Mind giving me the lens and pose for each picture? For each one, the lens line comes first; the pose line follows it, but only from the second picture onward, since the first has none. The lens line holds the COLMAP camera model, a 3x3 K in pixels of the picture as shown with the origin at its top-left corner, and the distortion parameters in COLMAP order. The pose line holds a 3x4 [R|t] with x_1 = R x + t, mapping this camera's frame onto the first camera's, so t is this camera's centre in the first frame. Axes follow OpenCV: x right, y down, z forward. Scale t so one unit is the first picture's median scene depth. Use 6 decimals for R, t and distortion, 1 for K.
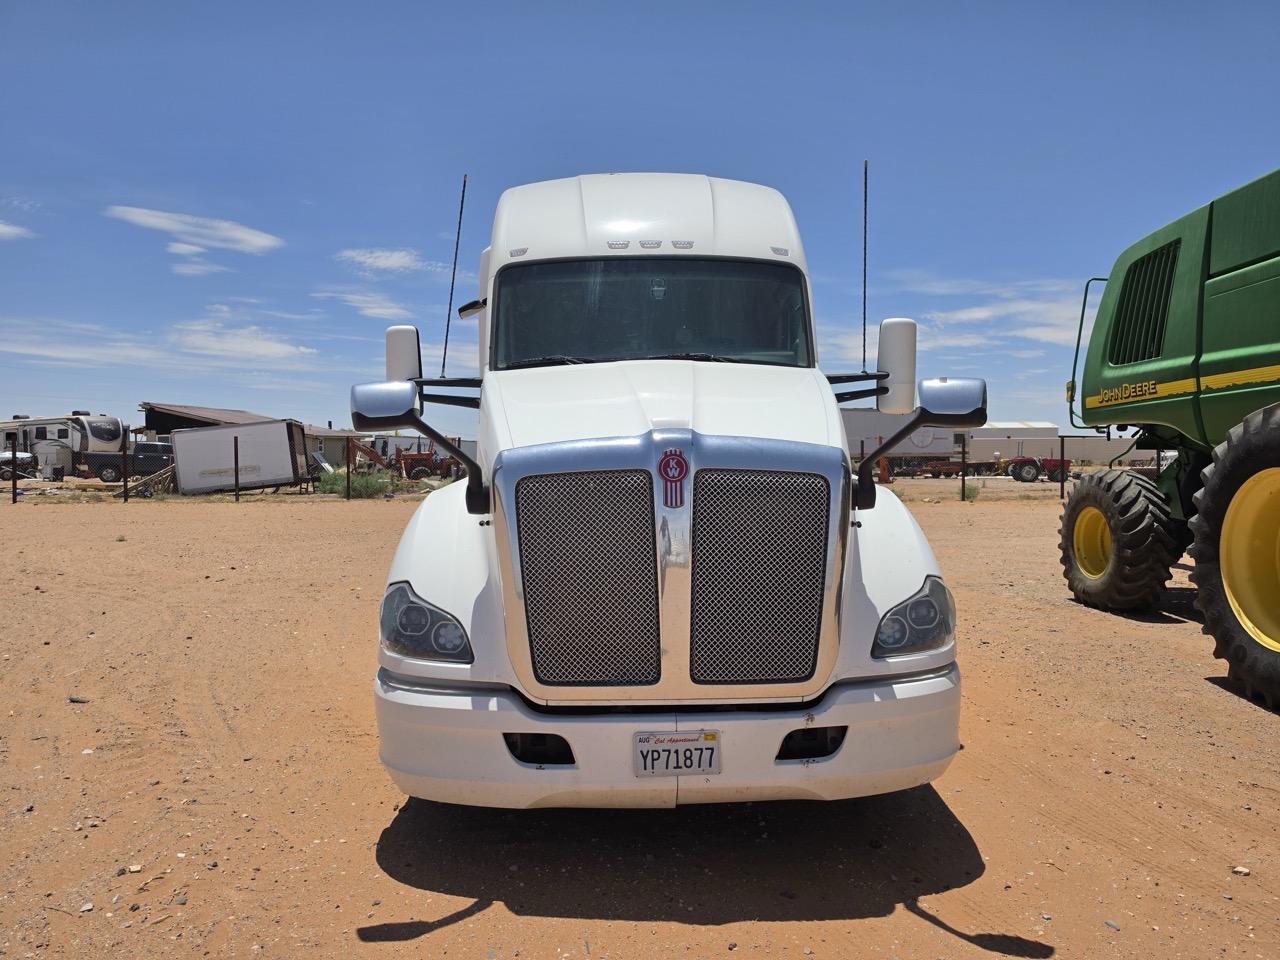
lens RADIAL K [[881.5, 0, 639.2], [0, 881.5, 469.6], [0, 0, 1]] dist [0.060608, -0.064773]
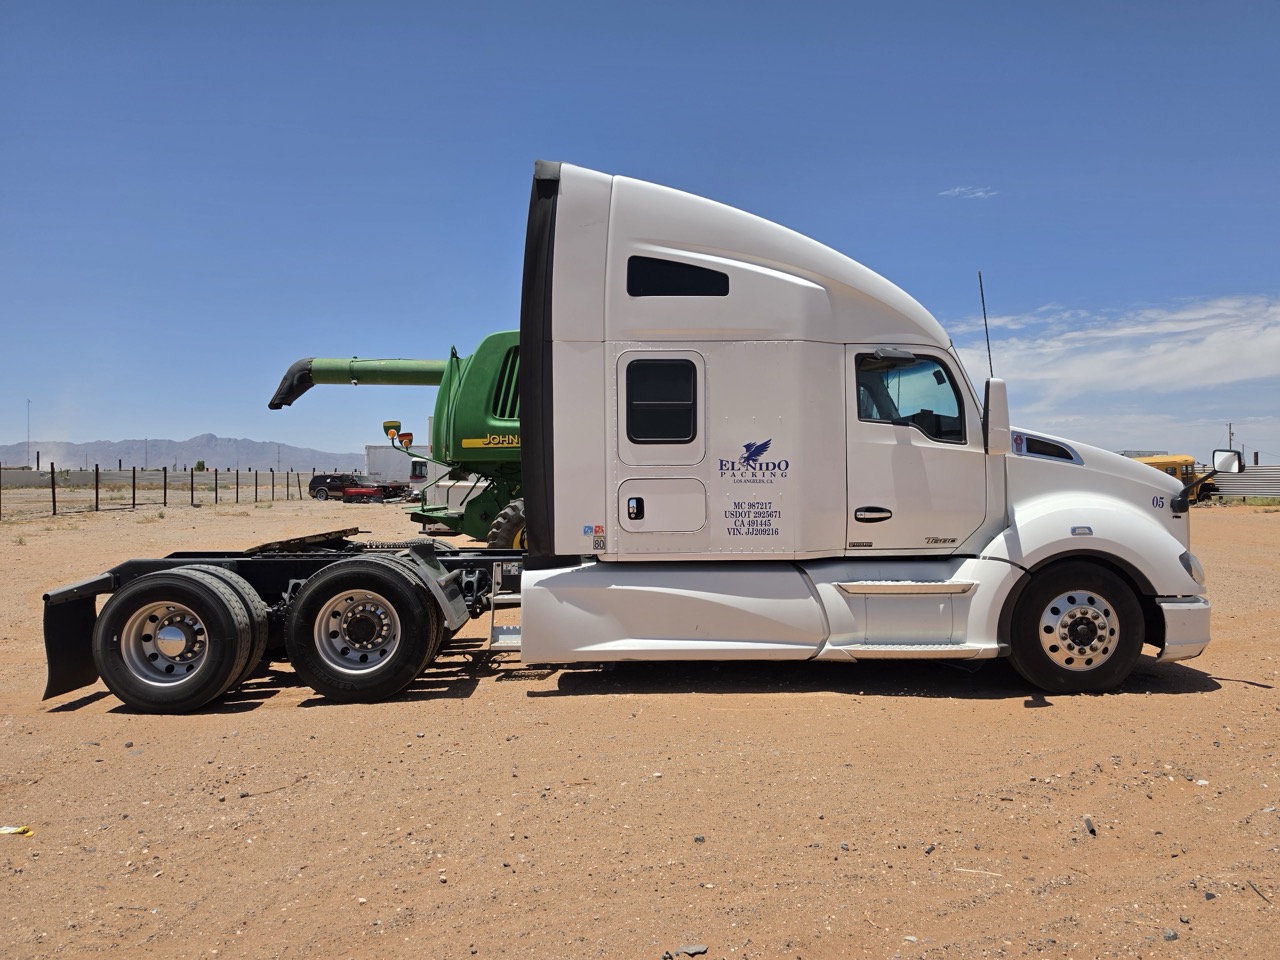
lens RADIAL K [[881.5, 0, 634.8], [0, 881.5, 471.7], [0, 0, 1]] dist [0.060608, -0.064773]
pose [[-0.008943, 0.014271, 0.999858, -2.320894], [0.016410, 0.999766, -0.014122, -0.038272], [-0.999825, 0.016282, -0.009175, 2.358083]]
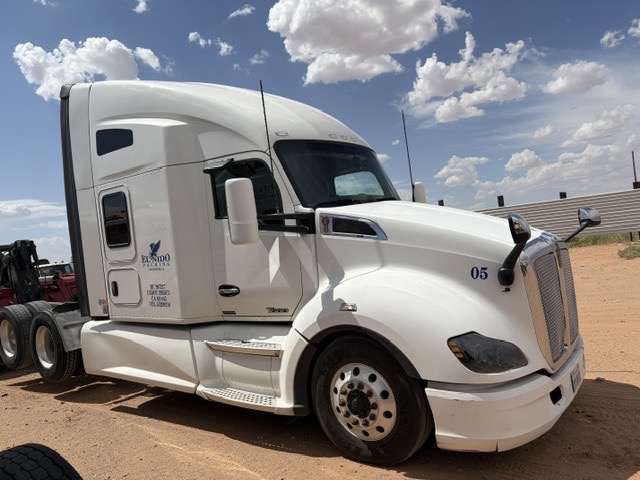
lens RADIAL K [[473.1, 0, 324.7], [0, 473.1, 246.3], [0, 0, 1]] dist [0.016555, -0.005741]
pose [[0.619152, -0.077622, 0.781425, -1.210542], [0.102110, 0.994612, 0.017893, -0.086747], [-0.778604, 0.068713, 0.623742, 0.693510]]
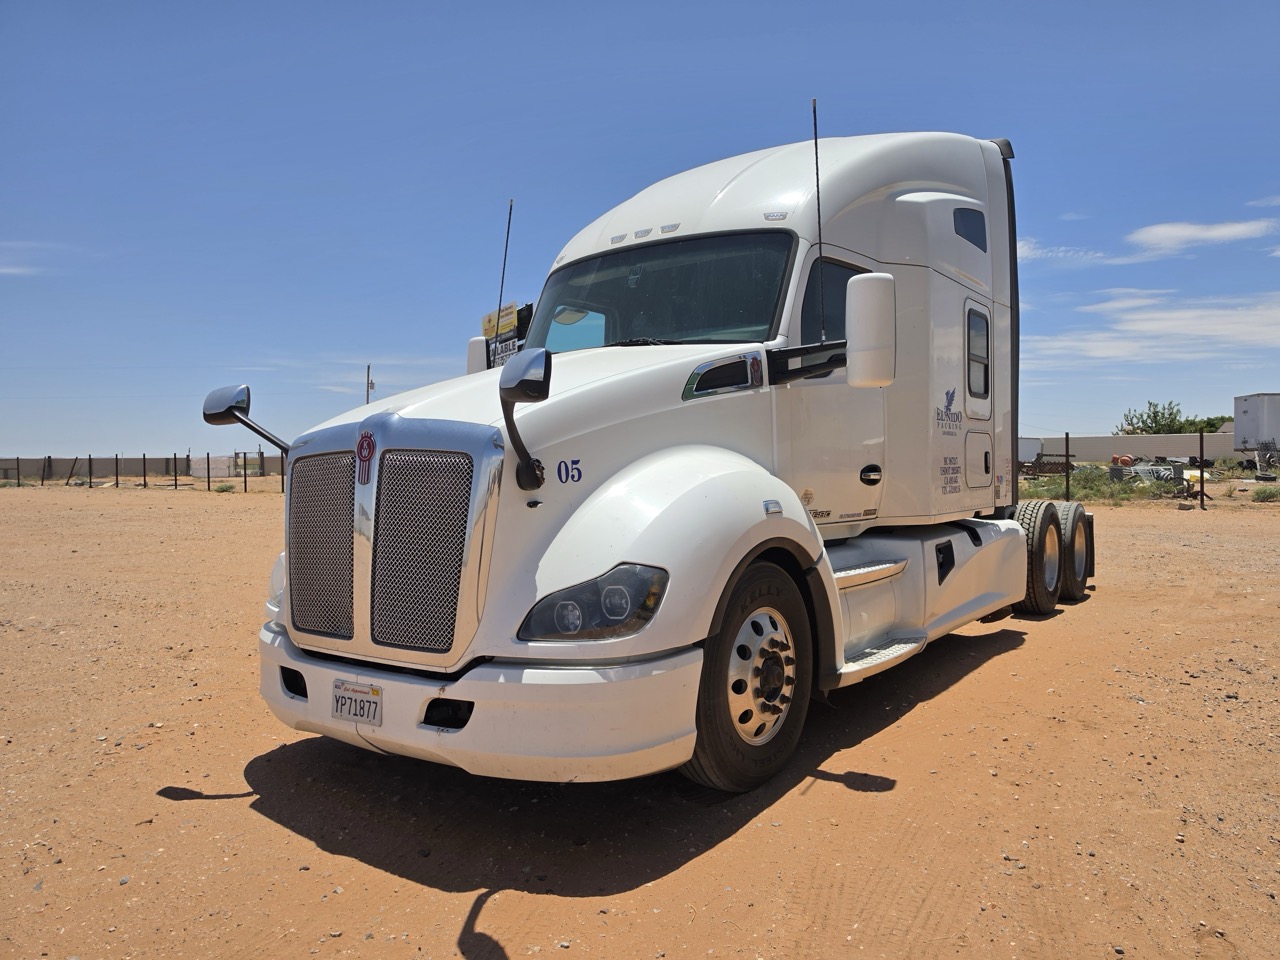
lens RADIAL K [[881.5, 0, 651.8], [0, 881.5, 466.5], [0, 0, 1]] dist [0.060608, -0.064773]
pose [[0.795766, -0.004403, -0.605588, 0.980965], [0.001650, 0.999986, -0.005102, 0.026146], [0.605602, 0.003060, 0.795762, 0.313513]]
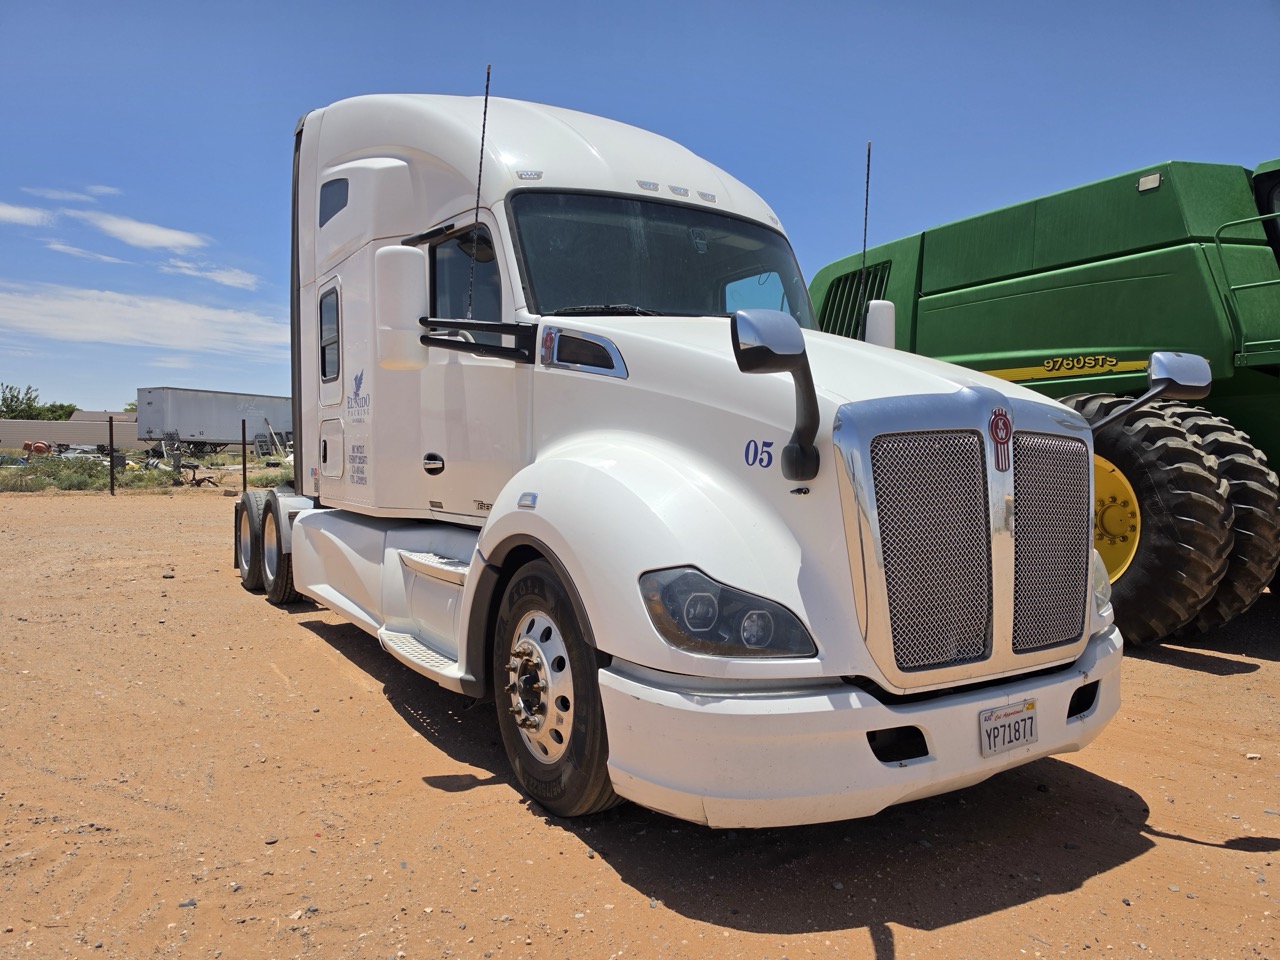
lens RADIAL K [[881.5, 0, 629.8], [0, 881.5, 490.0], [0, 0, 1]] dist [0.060608, -0.064773]
pose [[0.863421, -0.008648, 0.504410, -0.760178], [-0.007617, 0.999516, 0.030175, 0.036389], [-0.504426, -0.029896, 0.862937, 0.366358]]
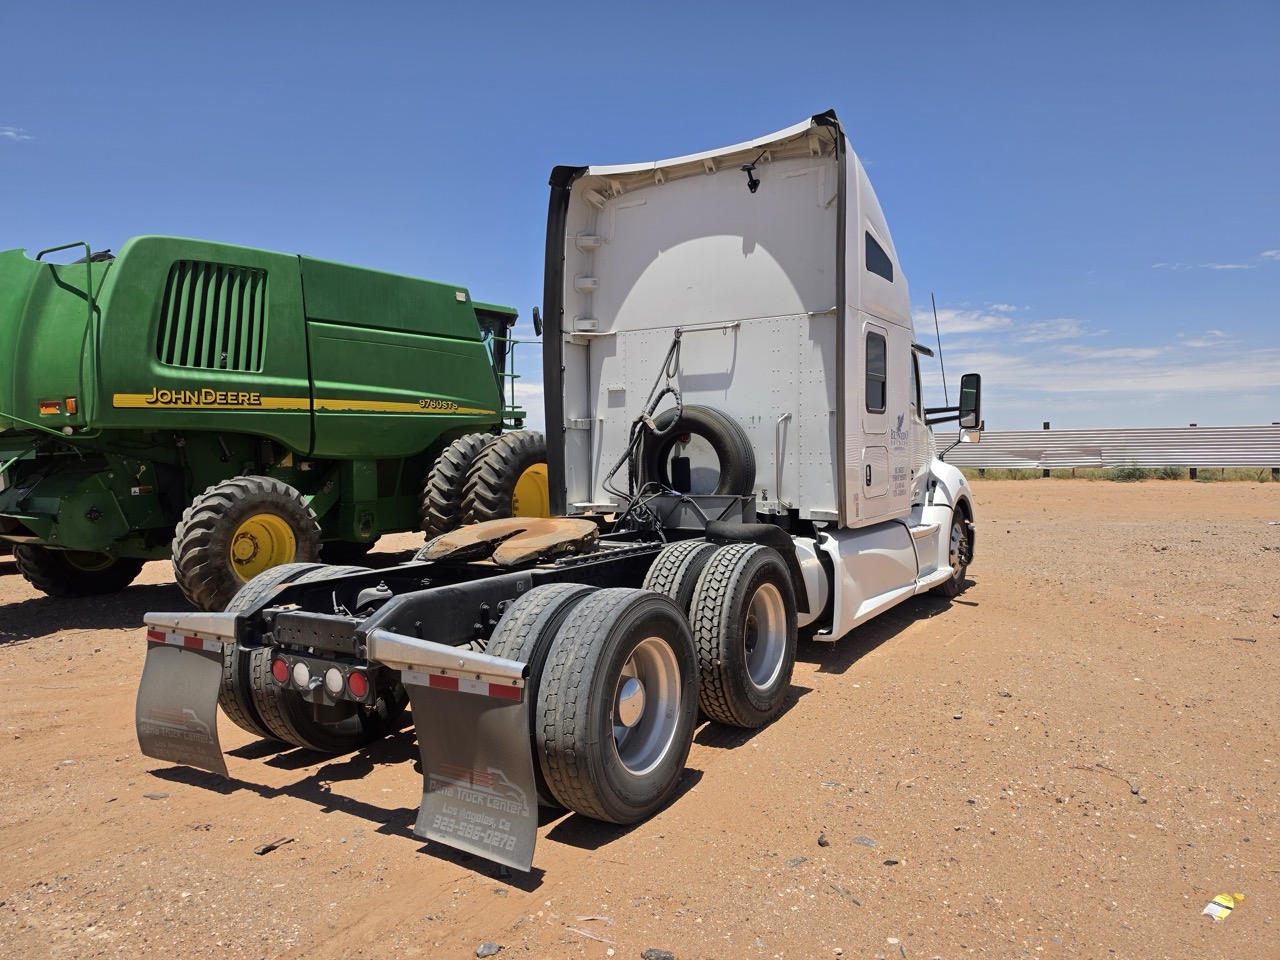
lens RADIAL K [[881.5, 0, 637.7], [0, 881.5, 471.6], [0, 0, 1]] dist [0.060608, -0.064773]
pose [[-0.834604, 0.004395, 0.550833, -1.048648], [0.025236, 0.999223, 0.030265, -0.067840], [-0.550272, 0.039160, -0.834067, 4.347672]]
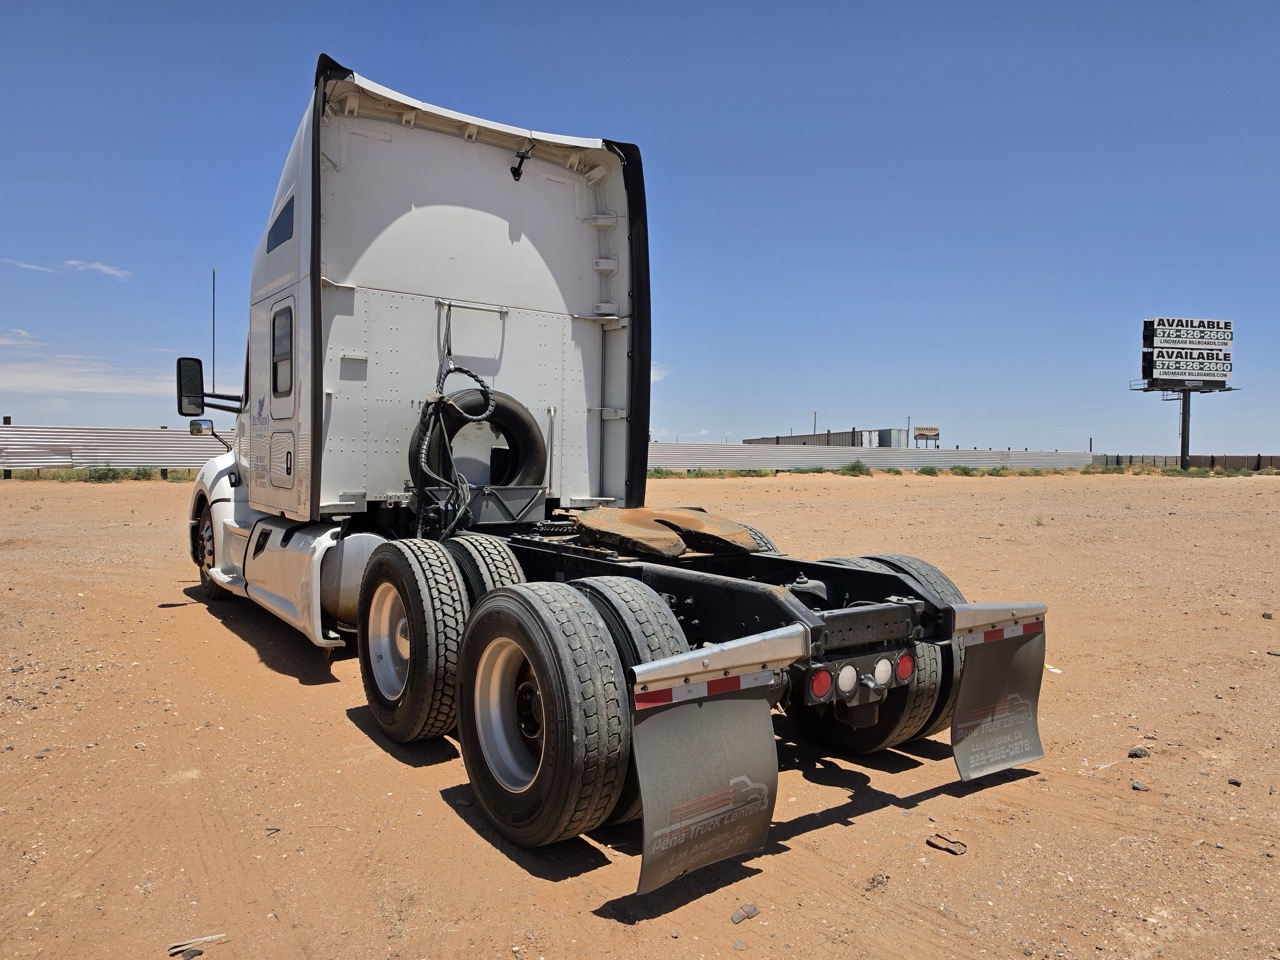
lens RADIAL K [[881.5, 0, 645.0], [0, 881.5, 479.7], [0, 0, 1]] dist [0.060608, -0.064773]
pose [[-0.822877, 0.008034, -0.568162, 0.817512], [-0.018336, 0.999004, 0.040683, -0.046902], [0.567923, 0.043895, -0.821910, 4.332584]]
